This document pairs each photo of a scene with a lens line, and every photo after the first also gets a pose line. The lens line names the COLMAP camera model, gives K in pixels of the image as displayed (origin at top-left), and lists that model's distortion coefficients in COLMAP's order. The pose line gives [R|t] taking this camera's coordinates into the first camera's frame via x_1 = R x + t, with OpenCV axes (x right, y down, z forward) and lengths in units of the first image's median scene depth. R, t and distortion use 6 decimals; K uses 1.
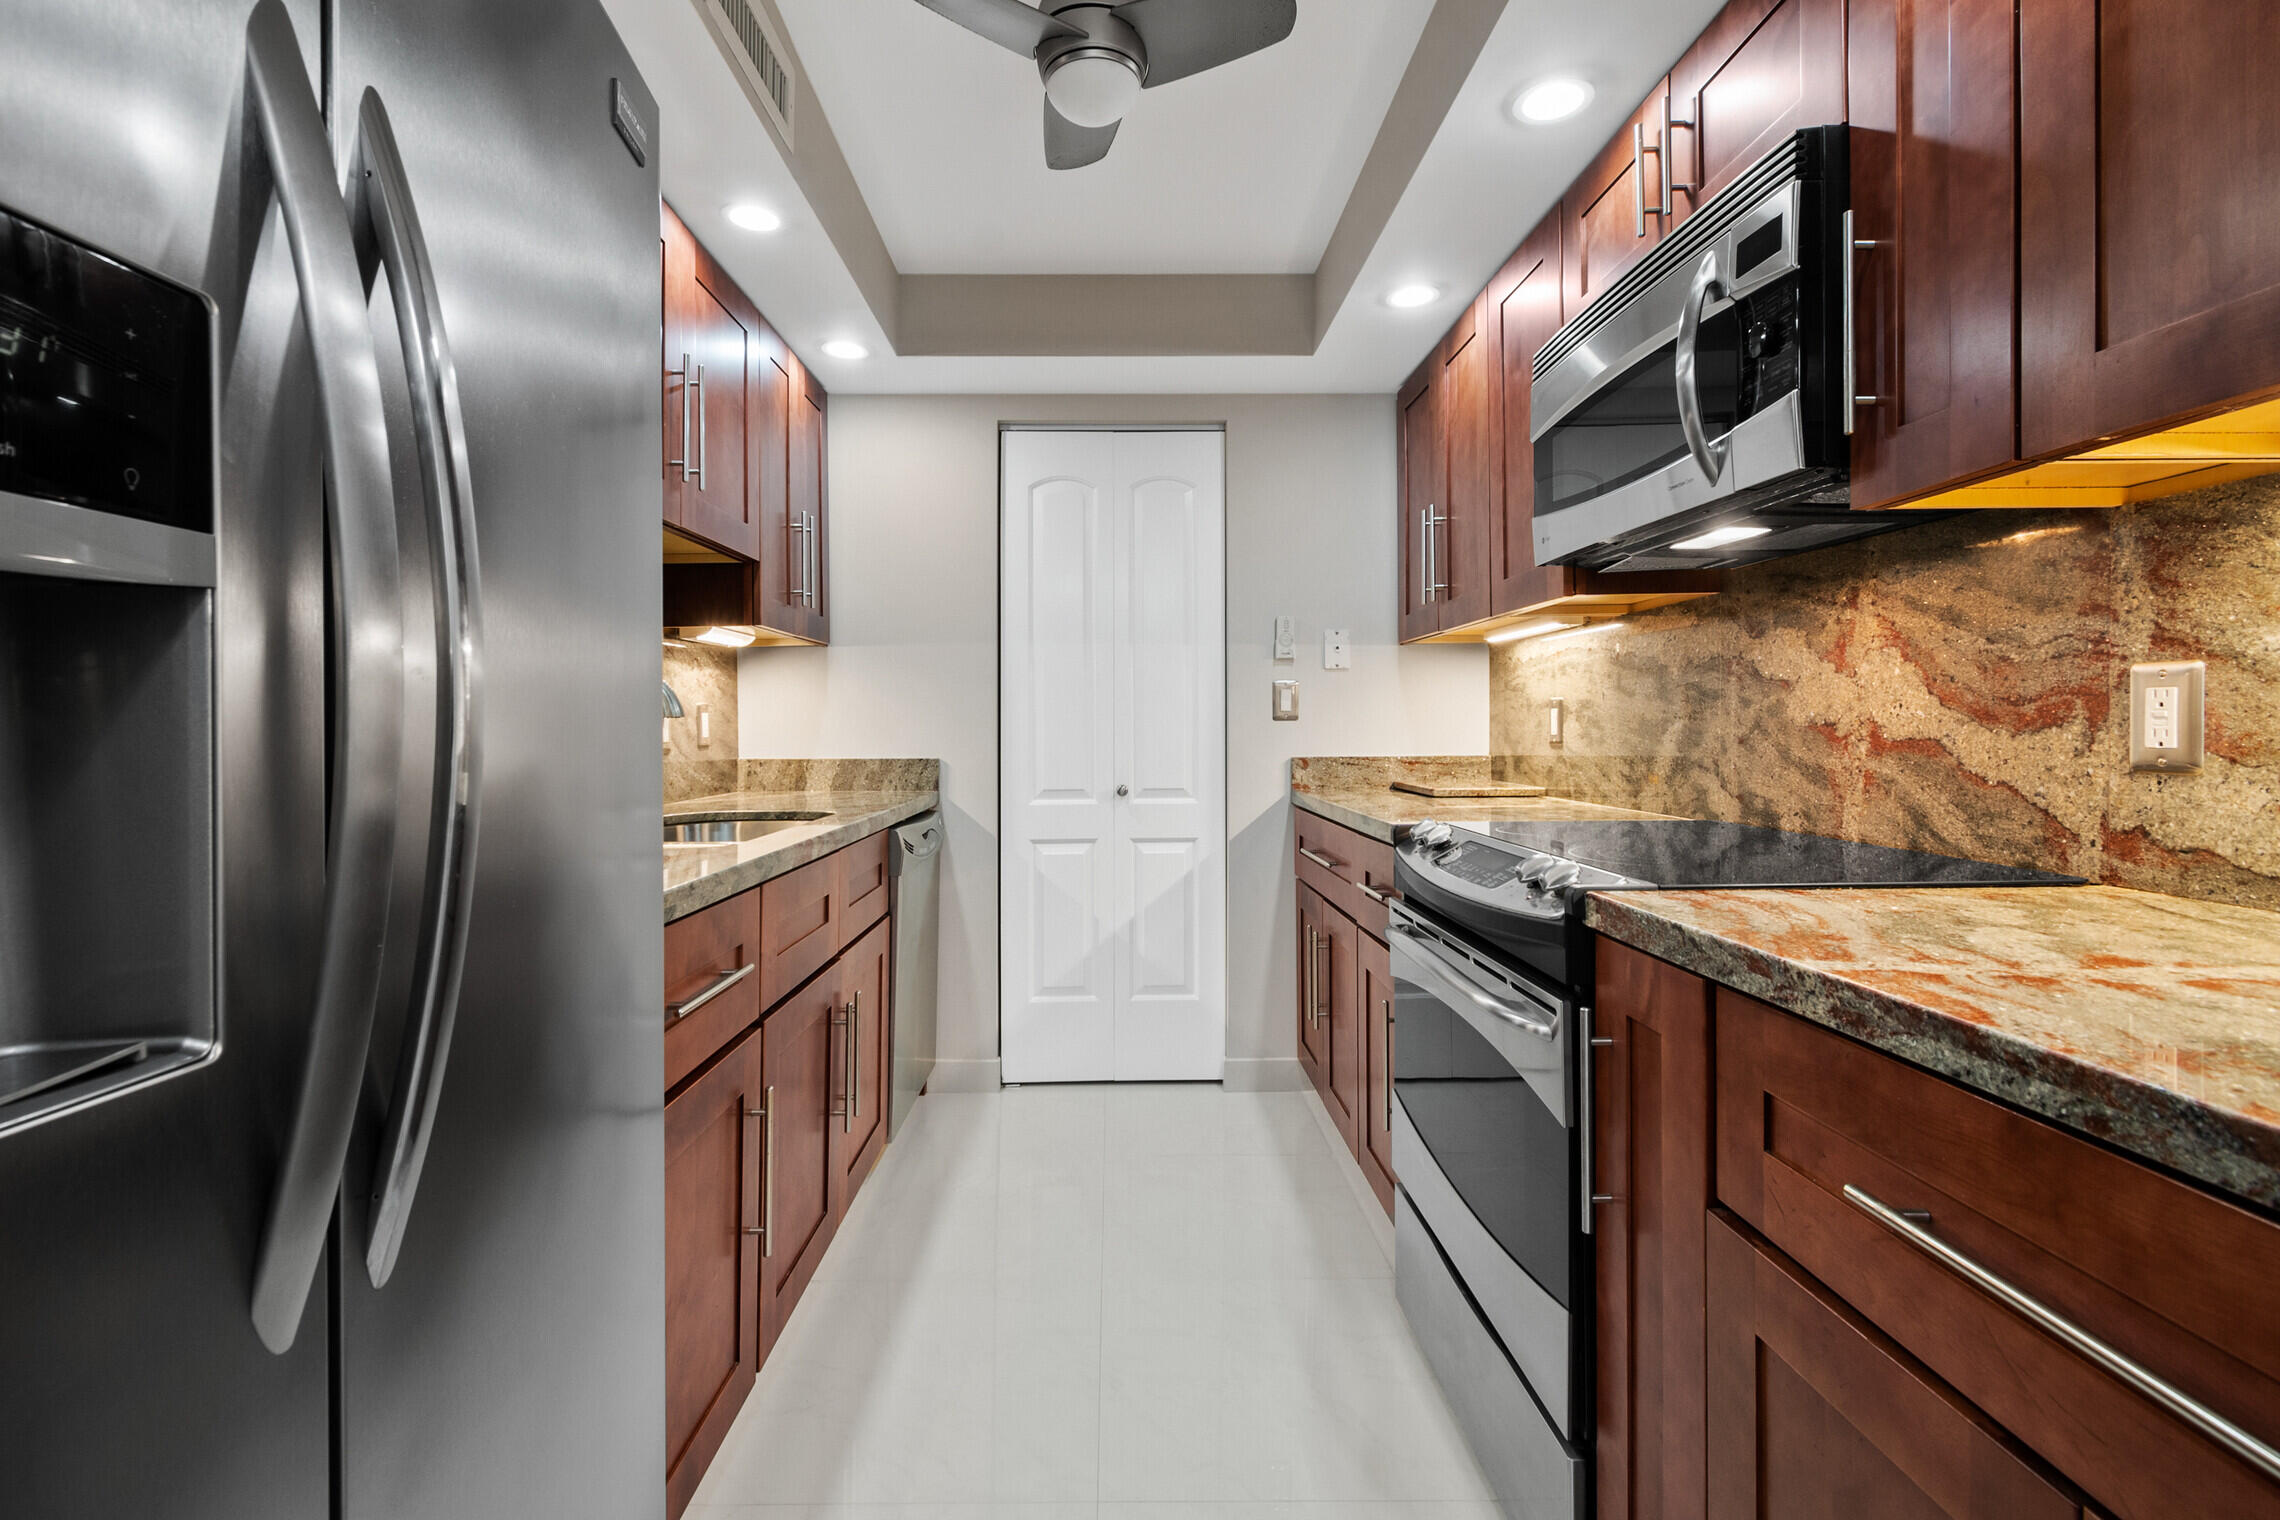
lens RADIAL K [[1034.8, 0, 1127.2], [0, 1034.8, 735.8], [0, 0, 1]] dist [0.000222, 0.000236]
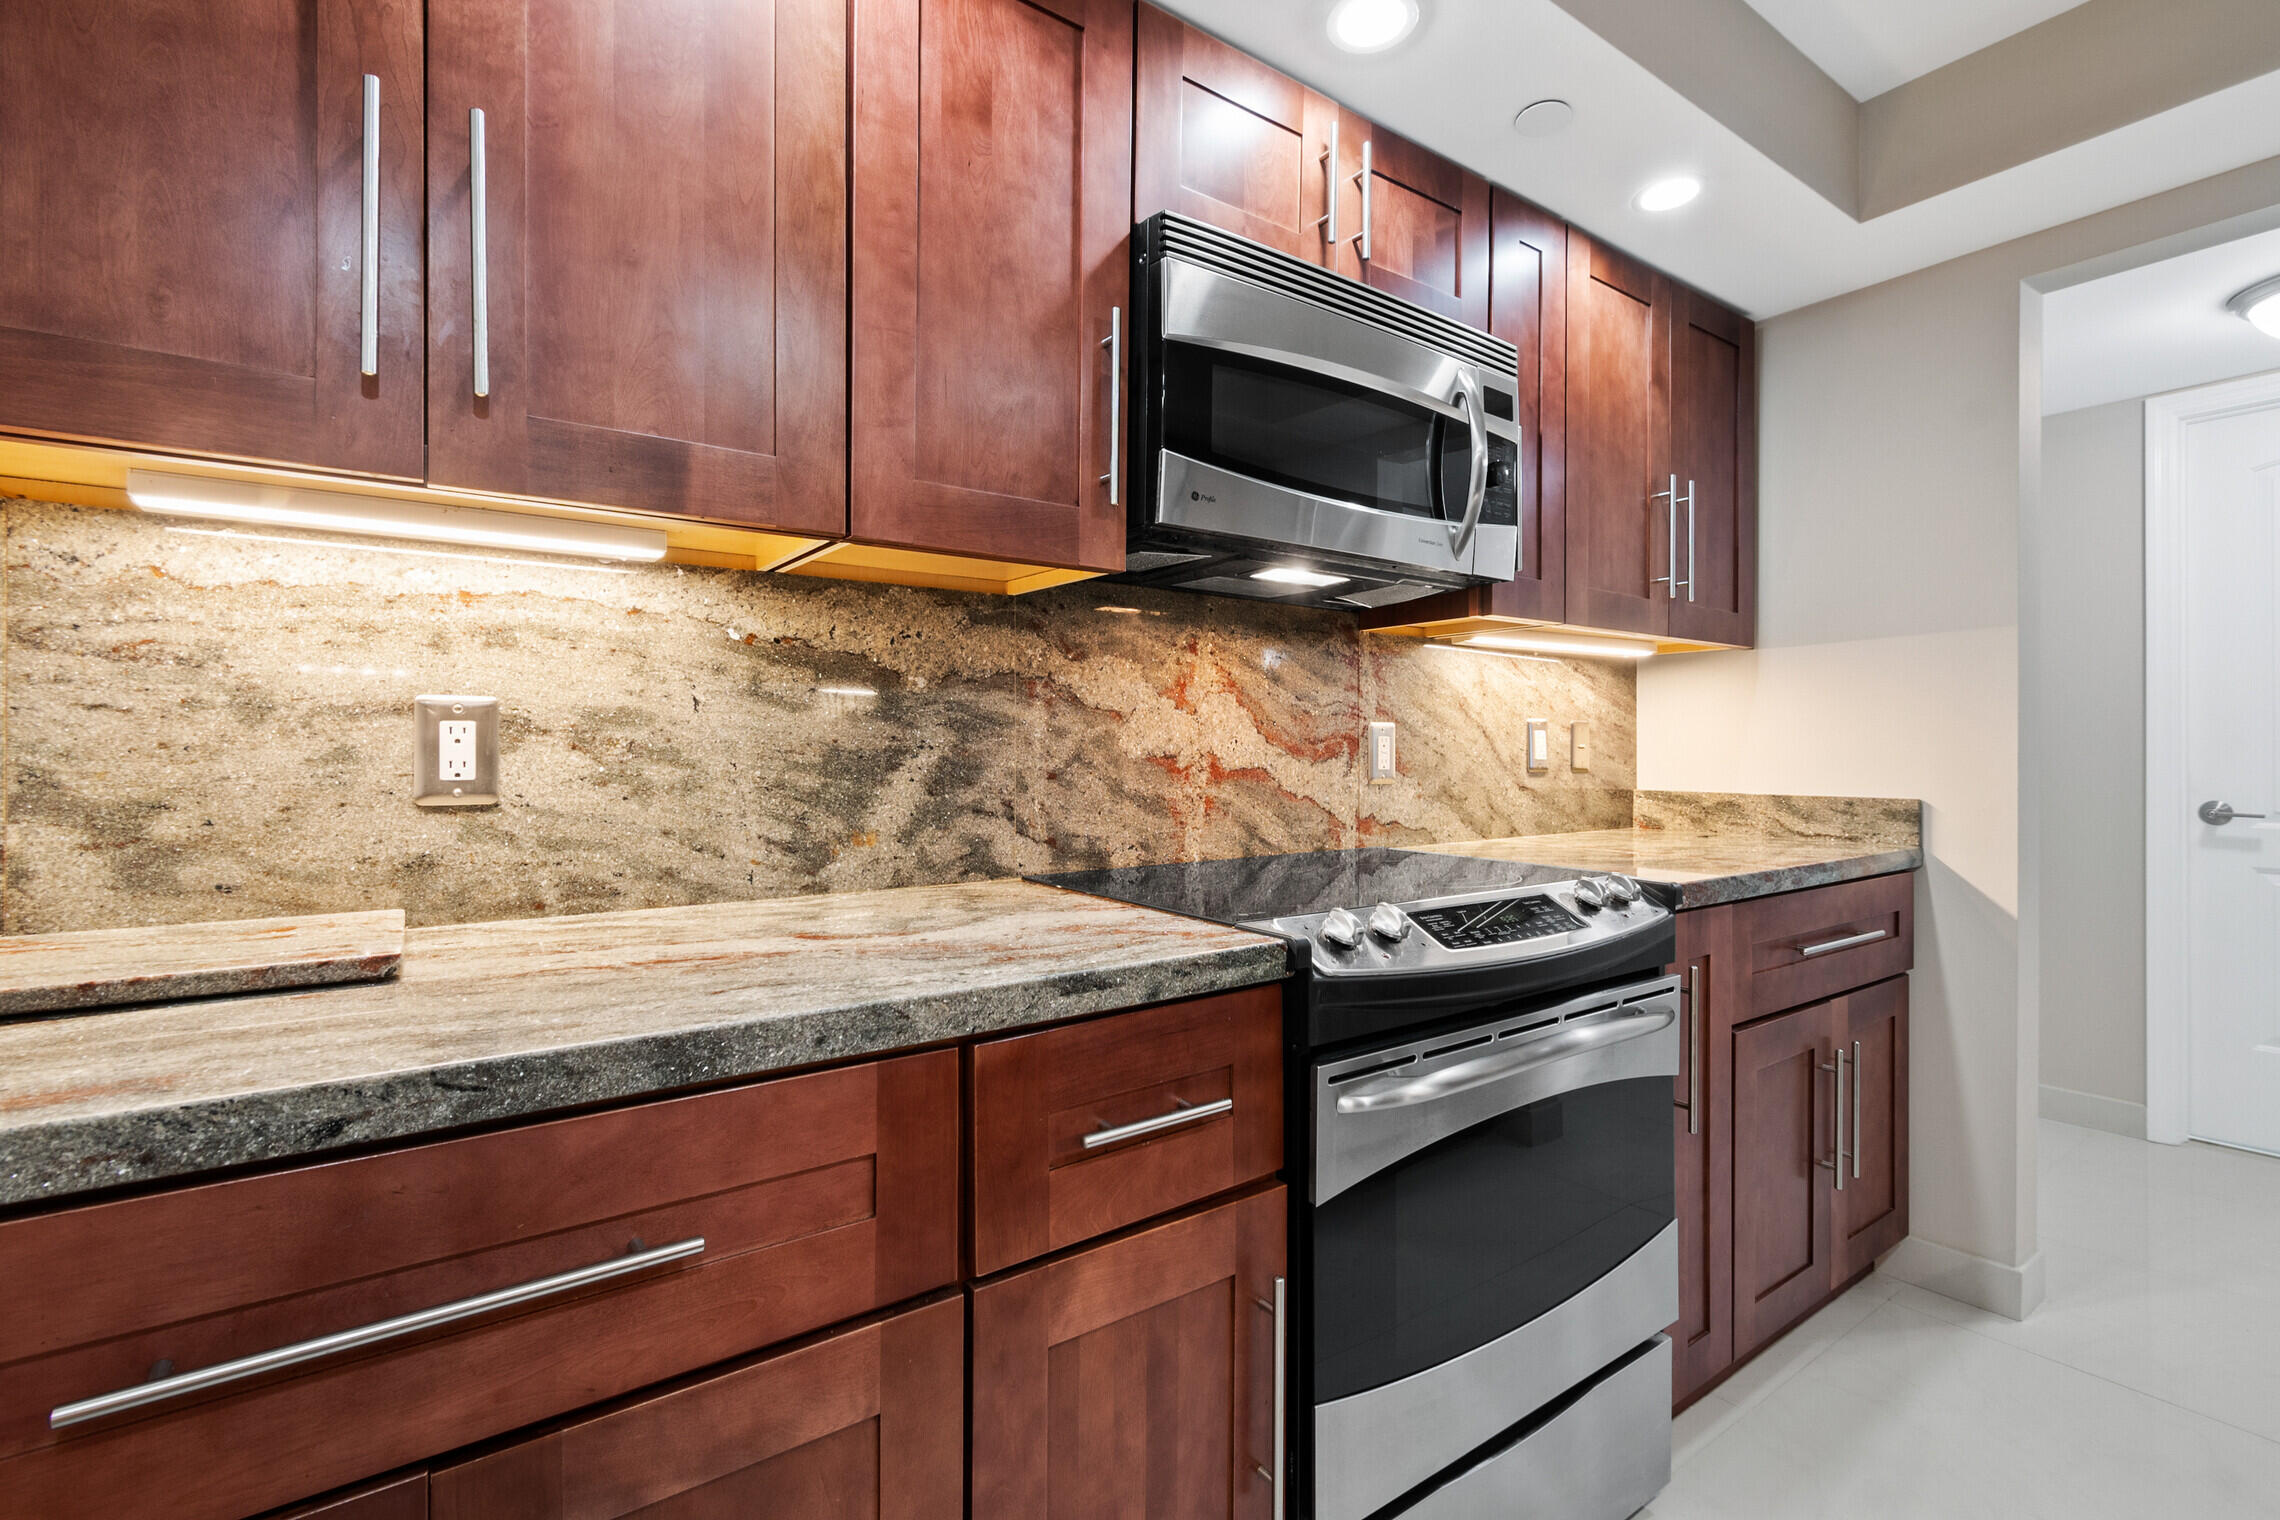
lens RADIAL K [[1034.8, 0, 1127.2], [0, 1034.8, 735.8], [0, 0, 1]] dist [0.000222, 0.000236]
pose [[-0.568799, 0.015998, 0.822321, -0.175386], [0.008357, 0.999872, -0.013671, -0.018606], [-0.822434, -0.000904, -0.568860, 1.662463]]
